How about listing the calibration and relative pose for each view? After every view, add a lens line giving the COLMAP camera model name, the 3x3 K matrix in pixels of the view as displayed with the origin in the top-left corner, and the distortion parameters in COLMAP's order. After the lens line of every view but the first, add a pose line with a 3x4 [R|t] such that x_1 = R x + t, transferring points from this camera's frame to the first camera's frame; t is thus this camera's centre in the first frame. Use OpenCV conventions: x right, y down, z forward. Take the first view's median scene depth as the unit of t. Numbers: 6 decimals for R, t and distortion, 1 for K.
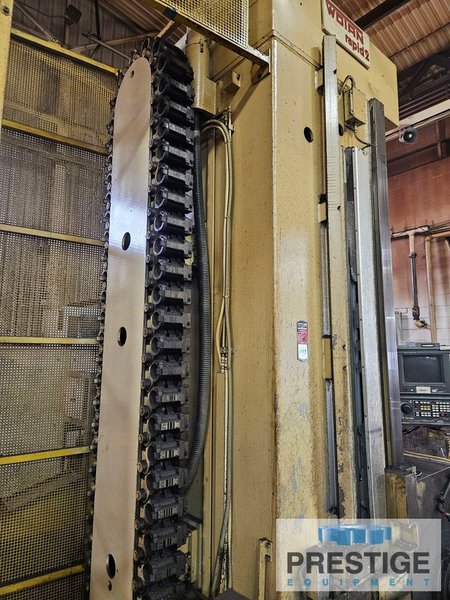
lens RADIAL K [[404.1, 0, 203.5], [0, 404.1, 299.4], [0, 0, 1]] dist [0.030798, -0.002699]
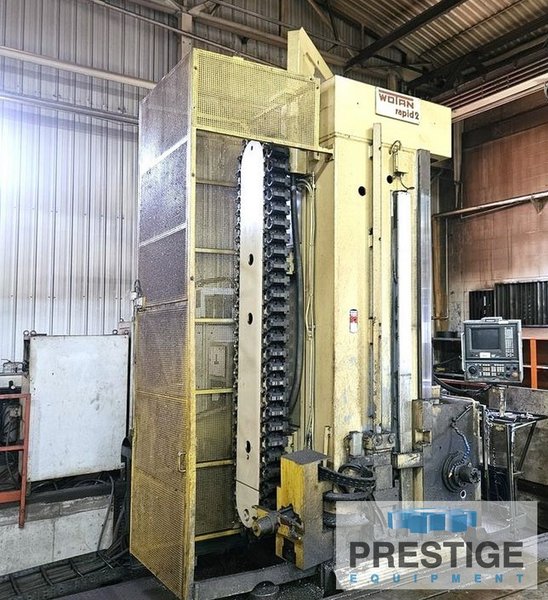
lens RADIAL K [[579.8, 0, 274.0], [0, 579.8, 300.0], [0, 0, 1]] dist [0.002961, 0.003951]
pose [[0.986933, -0.012572, -0.160637, 0.284286], [0.026878, 0.995828, 0.087199, -0.193070], [0.158871, -0.090377, 0.983154, -1.341463]]
